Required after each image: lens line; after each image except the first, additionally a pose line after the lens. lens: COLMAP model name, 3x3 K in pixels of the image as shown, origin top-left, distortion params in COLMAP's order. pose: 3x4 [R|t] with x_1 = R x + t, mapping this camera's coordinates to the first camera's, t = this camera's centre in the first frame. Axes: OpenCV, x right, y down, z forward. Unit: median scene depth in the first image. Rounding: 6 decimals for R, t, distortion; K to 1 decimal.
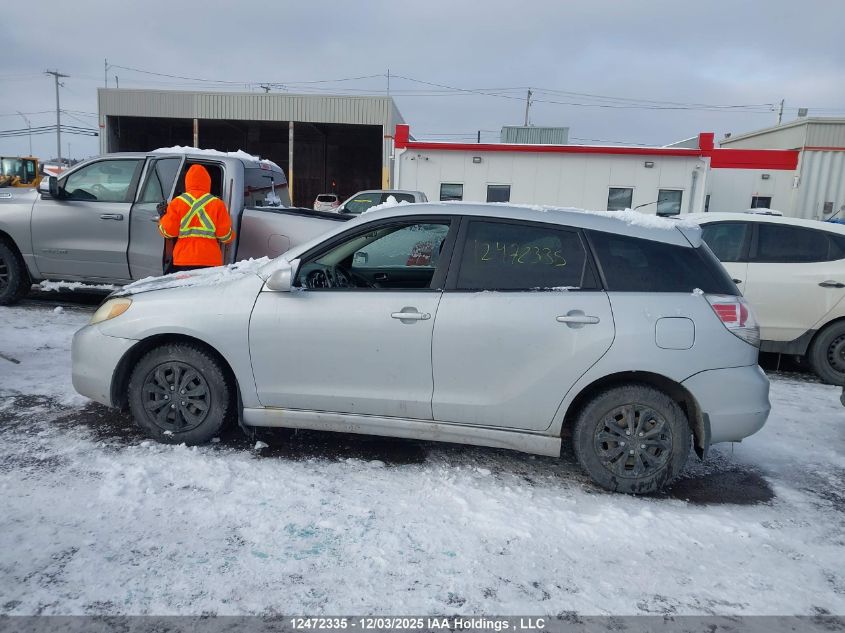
lens RADIAL K [[657.6, 0, 421.2], [0, 657.6, 316.8], [0, 0, 1]] dist [0.017361, -0.008155]
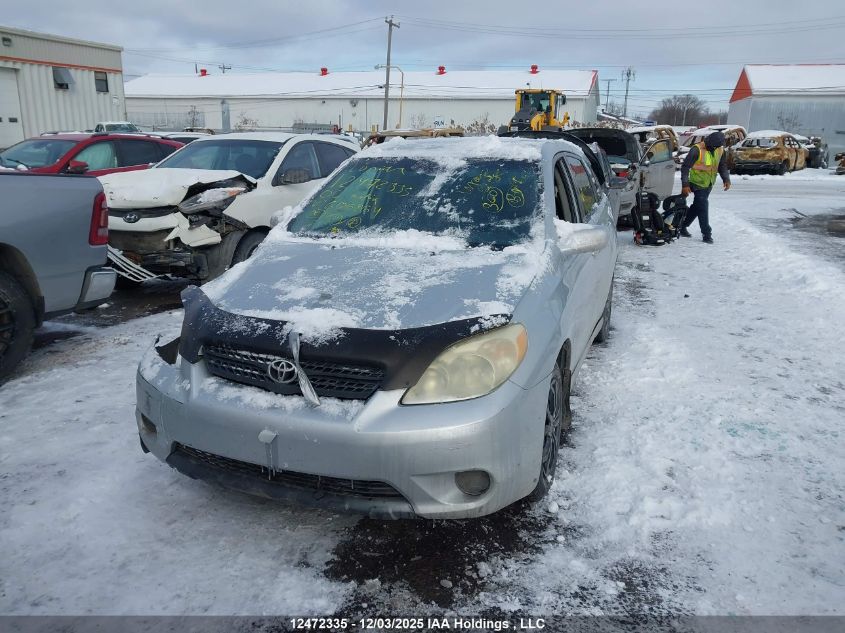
lens RADIAL K [[657.6, 0, 420.8], [0, 657.6, 312.0], [0, 0, 1]] dist [0.017361, -0.008155]
pose [[0.247546, -0.290712, 0.924234, -1.147935], [0.165867, 0.952556, 0.255195, -0.237766], [-0.954573, 0.090128, 0.284021, 0.989557]]
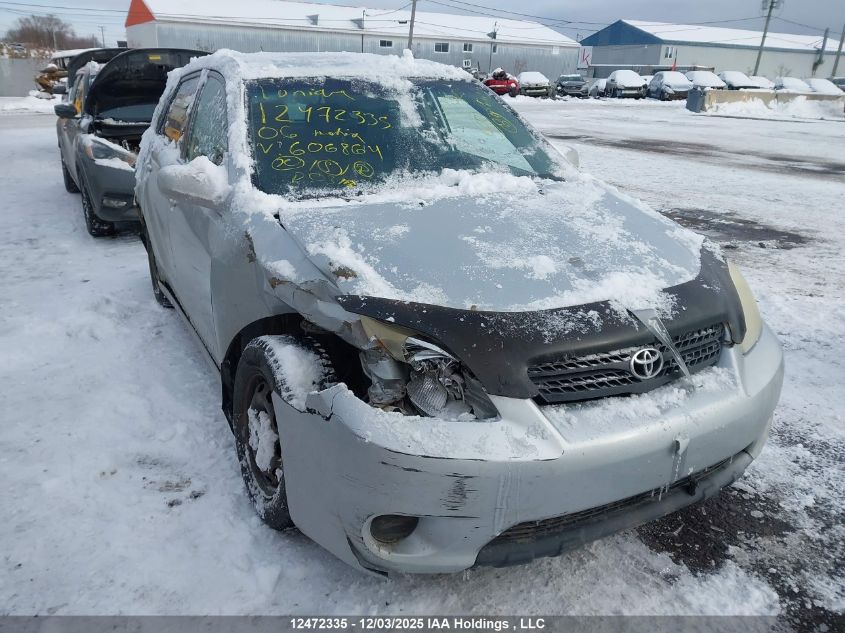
lens RADIAL K [[657.6, 0, 419.3], [0, 657.6, 320.2], [0, 0, 1]] dist [0.017361, -0.008155]
pose [[-0.566428, -0.340726, 0.750377, -0.853909], [0.093888, 0.877920, 0.469512, -0.315352], [-0.818746, 0.336396, -0.465288, 1.681244]]
